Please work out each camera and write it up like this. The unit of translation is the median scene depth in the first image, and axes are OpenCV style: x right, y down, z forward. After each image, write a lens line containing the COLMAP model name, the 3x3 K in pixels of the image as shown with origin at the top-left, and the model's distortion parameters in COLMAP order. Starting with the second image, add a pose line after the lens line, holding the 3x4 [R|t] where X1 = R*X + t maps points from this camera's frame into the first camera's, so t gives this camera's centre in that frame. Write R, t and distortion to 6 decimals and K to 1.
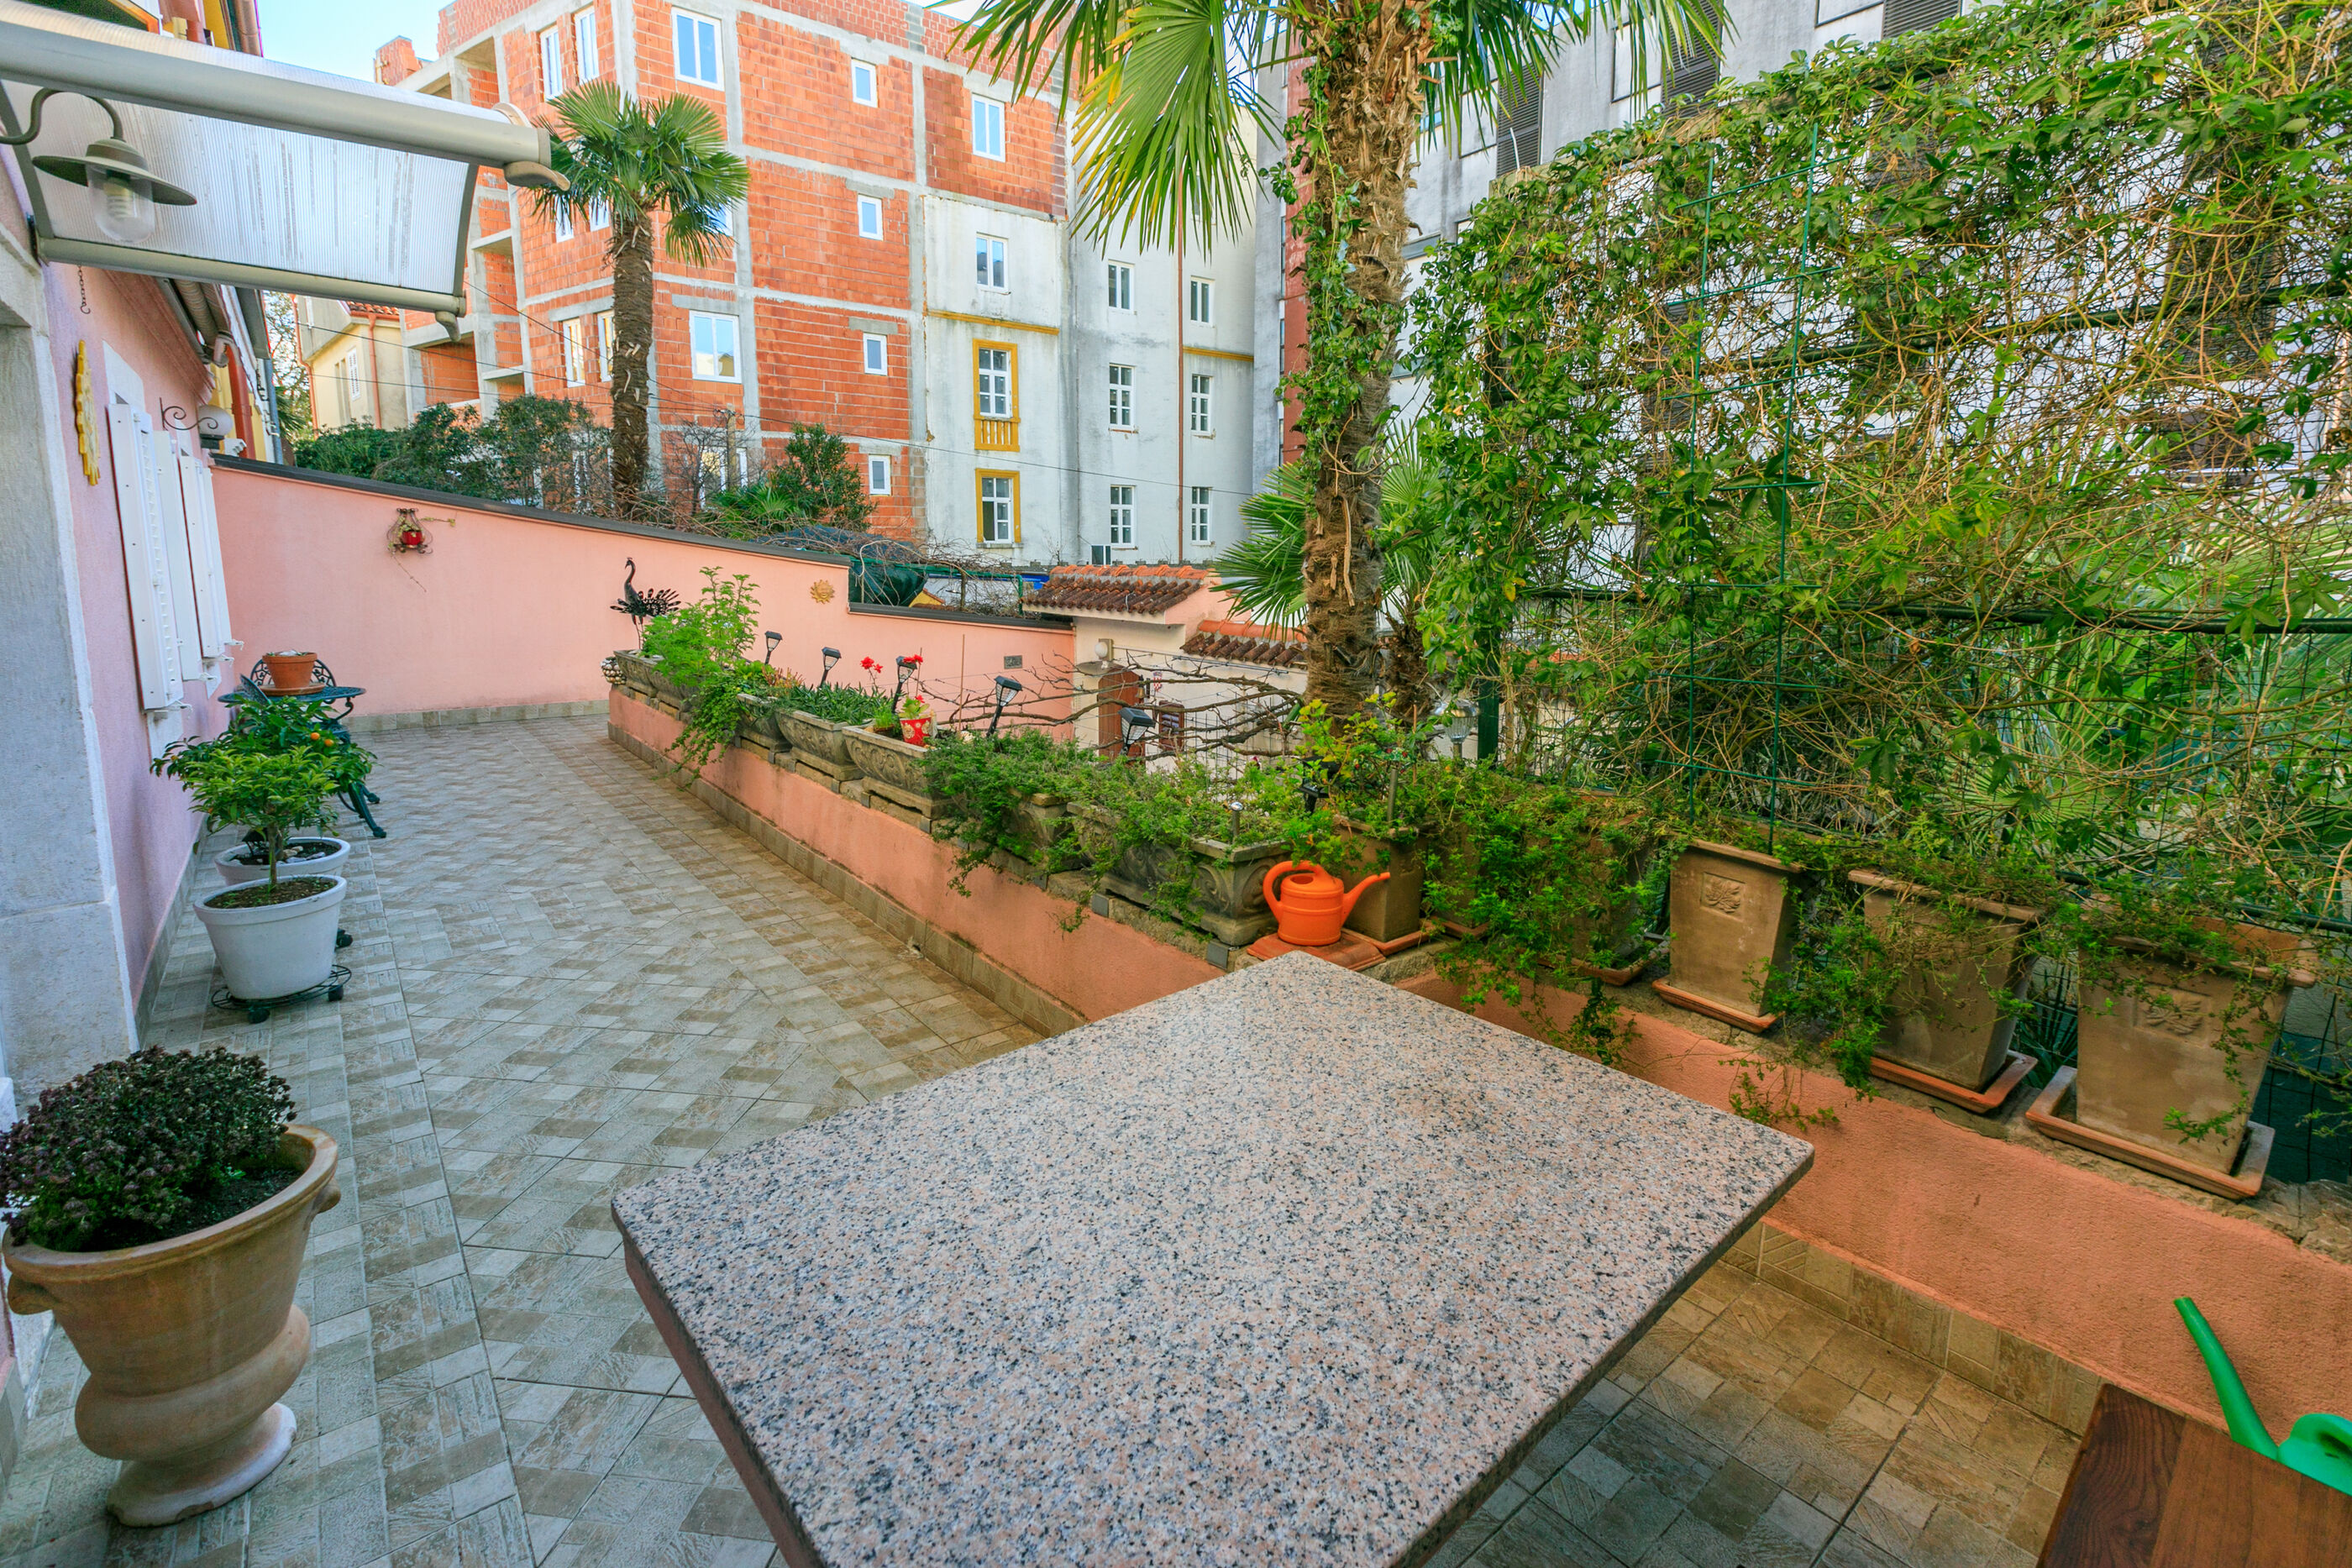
lens RADIAL K [[1066.9, 0, 1159.3], [0, 1066.9, 704.0], [0, 0, 1]] dist [0.001450, 0.000332]
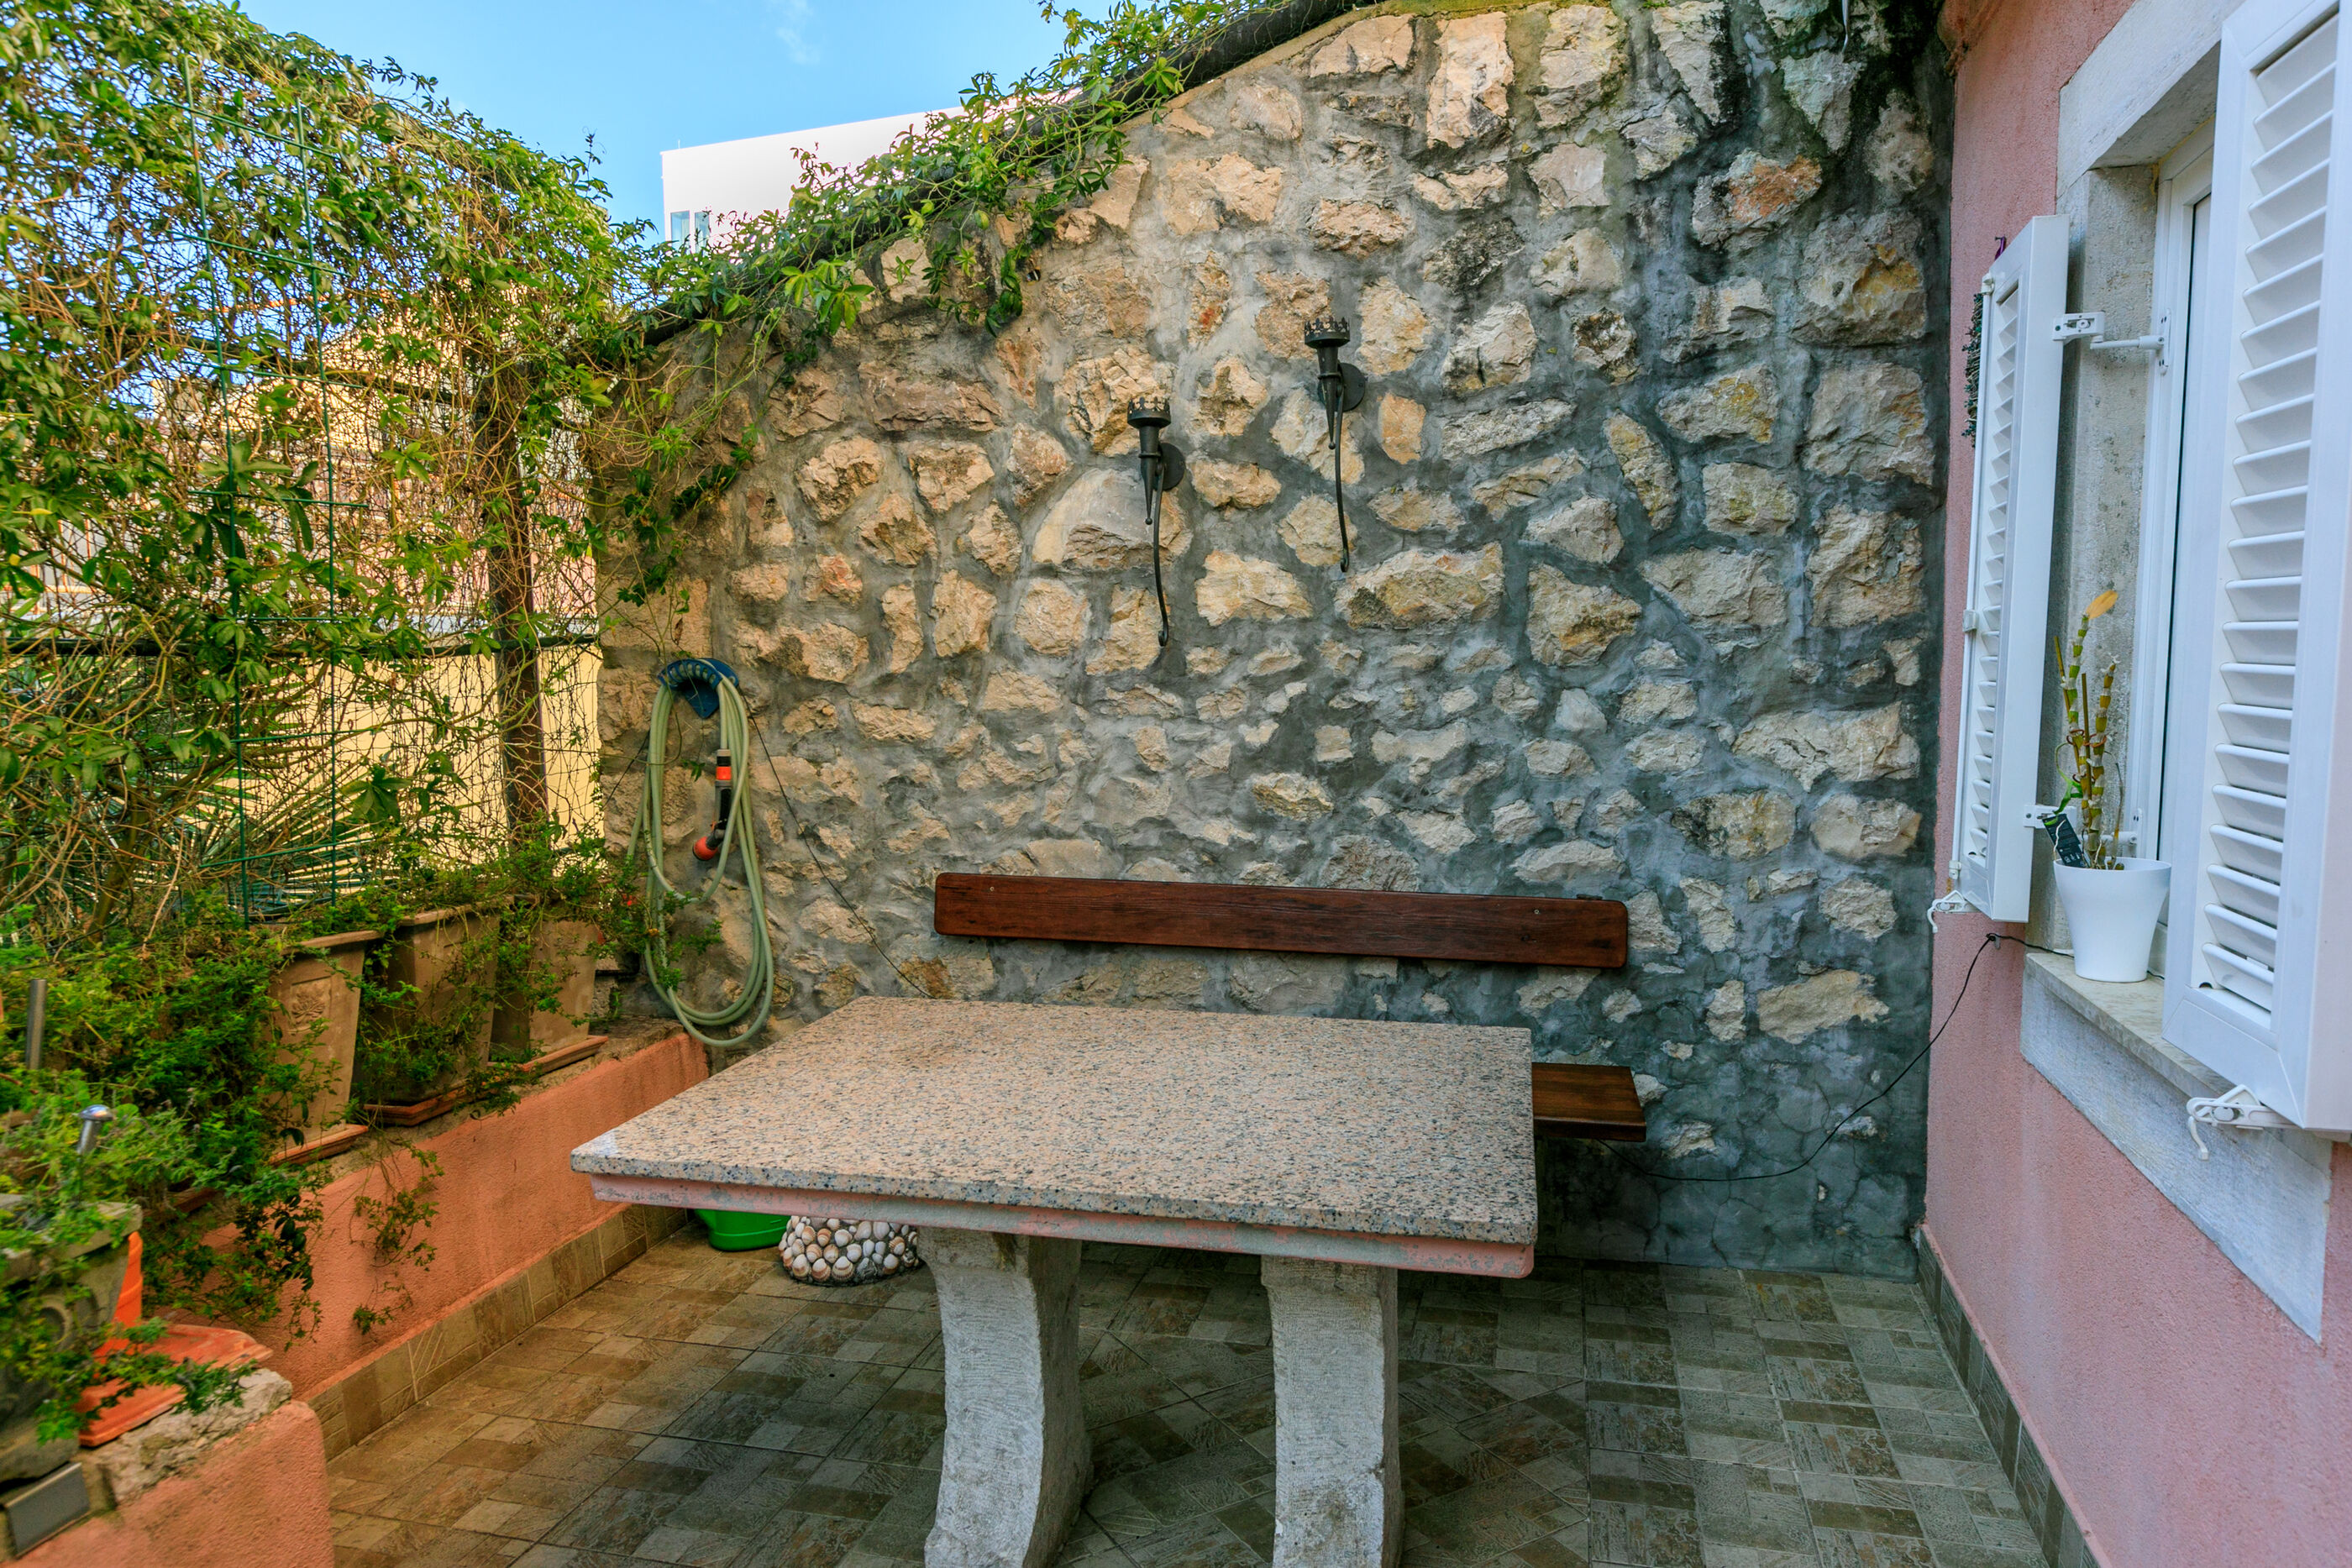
lens RADIAL K [[1515.4, 0, 1176.0], [0, 1515.4, 784.0], [0, 0, 1]] dist [0.003284, 0.000267]
pose [[-0.598750, -0.067270, 0.798106, -1.014598], [0.119649, 0.977773, 0.172176, -0.137710], [-0.791949, 0.198583, -0.577392, 1.447138]]
